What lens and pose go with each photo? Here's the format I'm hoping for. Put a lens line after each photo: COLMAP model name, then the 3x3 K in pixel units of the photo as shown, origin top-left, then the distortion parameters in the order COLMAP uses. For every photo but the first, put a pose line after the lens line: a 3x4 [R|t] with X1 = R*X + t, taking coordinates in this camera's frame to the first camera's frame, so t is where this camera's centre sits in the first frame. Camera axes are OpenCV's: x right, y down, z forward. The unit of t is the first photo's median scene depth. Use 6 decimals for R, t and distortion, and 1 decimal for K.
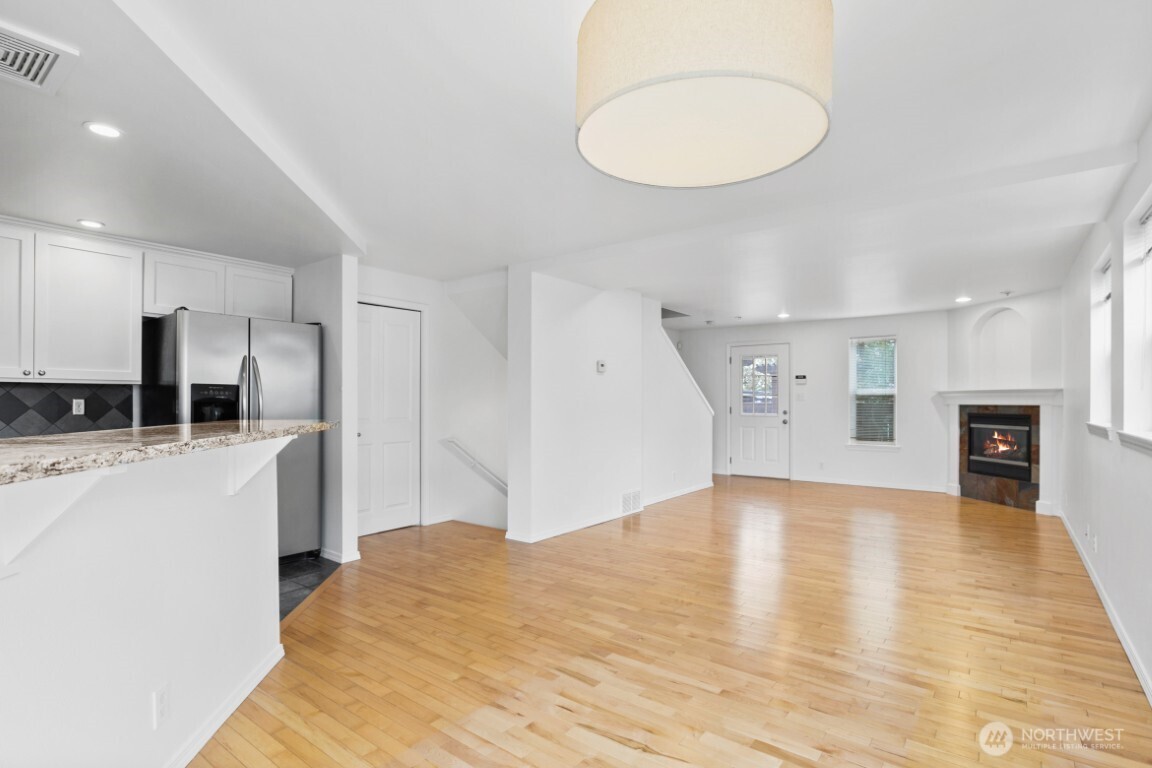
lens RADIAL K [[547.6, 0, 584.8], [0, 547.6, 395.7], [0, 0, 1]] dist [-0.006978, 0.000186]
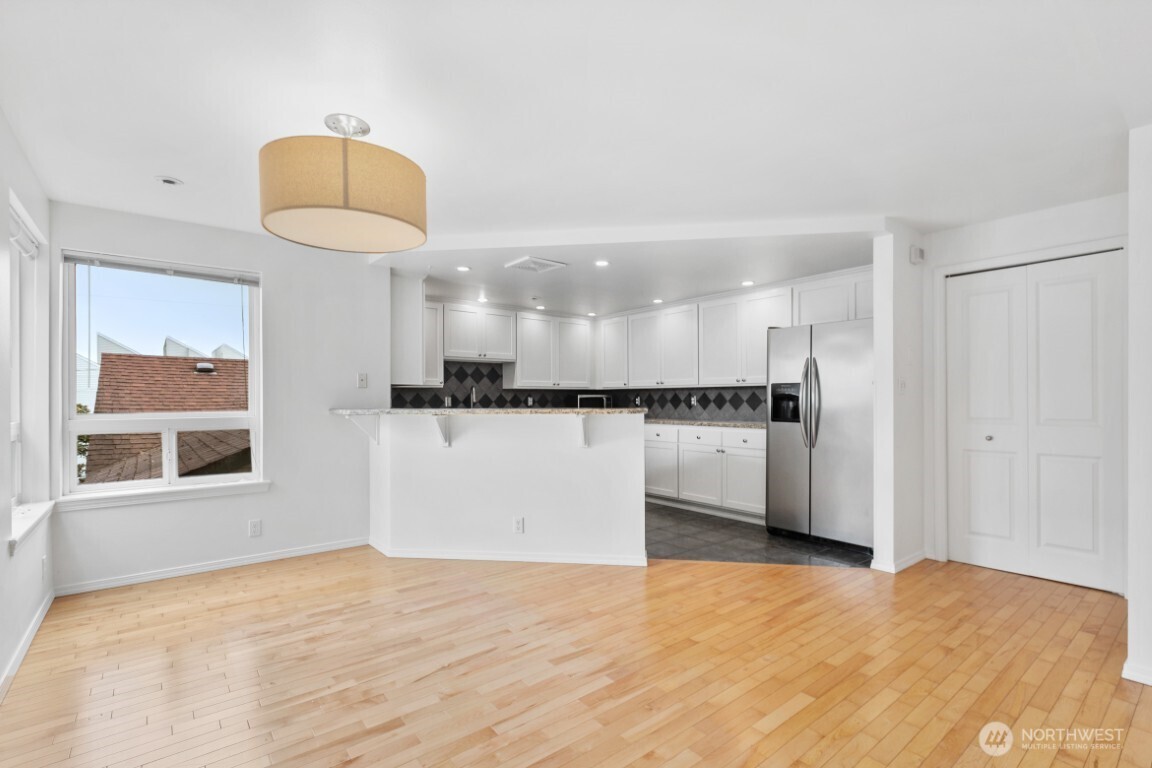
lens RADIAL K [[540.6, 0, 583.8], [0, 540.6, 395.4], [0, 0, 1]] dist [-0.001685, 0.000370]
pose [[-0.237471, -0.008619, -0.971356, 0.377591], [0.011697, 0.999863, -0.011731, 0.009787], [0.971324, -0.014148, -0.237338, 0.486022]]
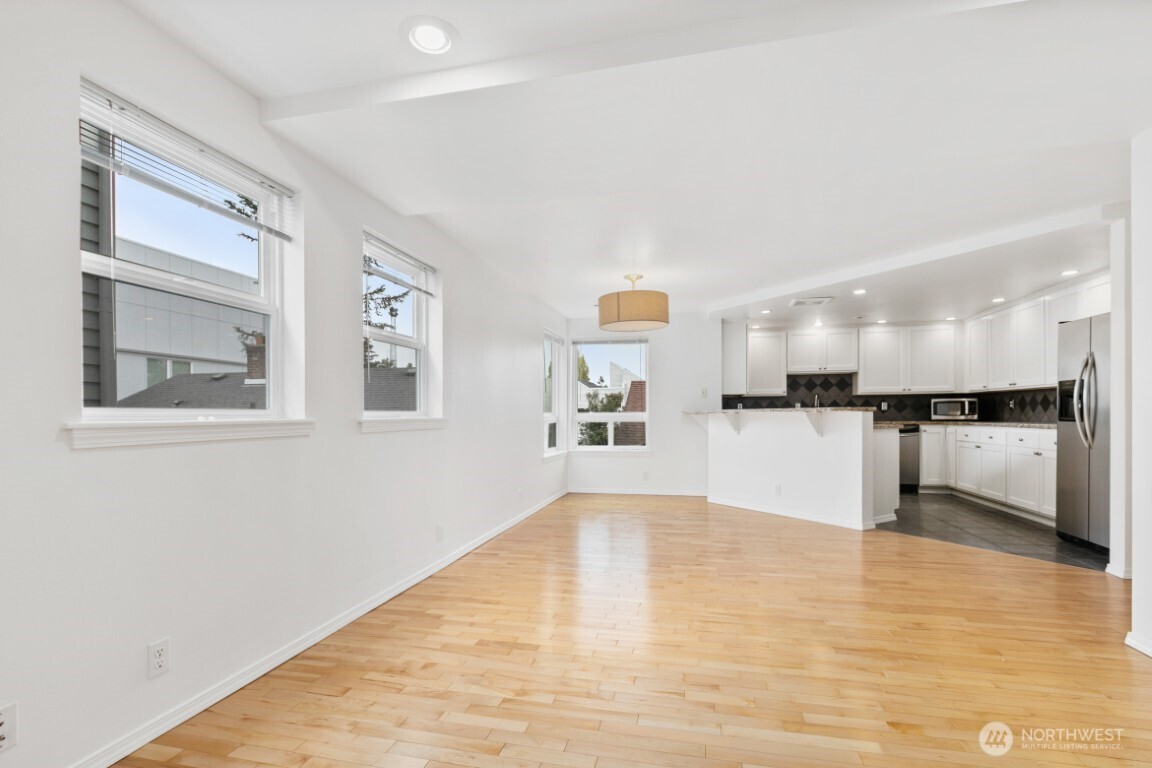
lens RADIAL K [[540.6, 0, 564.3], [0, 540.6, 419.3], [0, 0, 1]] dist [-0.001685, 0.000370]
pose [[-0.923155, 0.007863, -0.384348, 0.465797], [0.008701, 0.999962, -0.000442, 0.031872], [0.384330, -0.003753, -0.923188, 0.961848]]
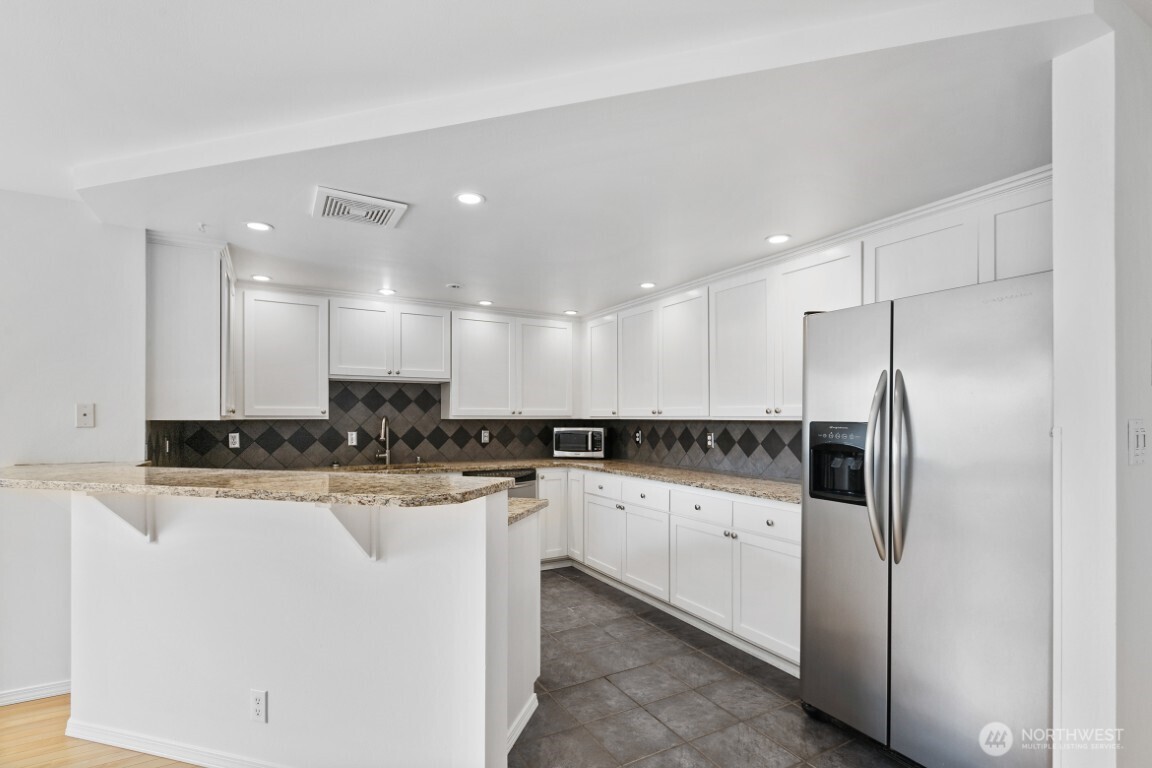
lens RADIAL K [[540.6, 0, 584.6], [0, 540.6, 415.5], [0, 0, 1]] dist [-0.001685, 0.000370]
pose [[-0.393252, -0.006574, -0.919407, 0.005610], [0.006084, 0.999934, -0.009752, -0.013953], [0.919410, -0.009429, -0.393186, 0.563060]]
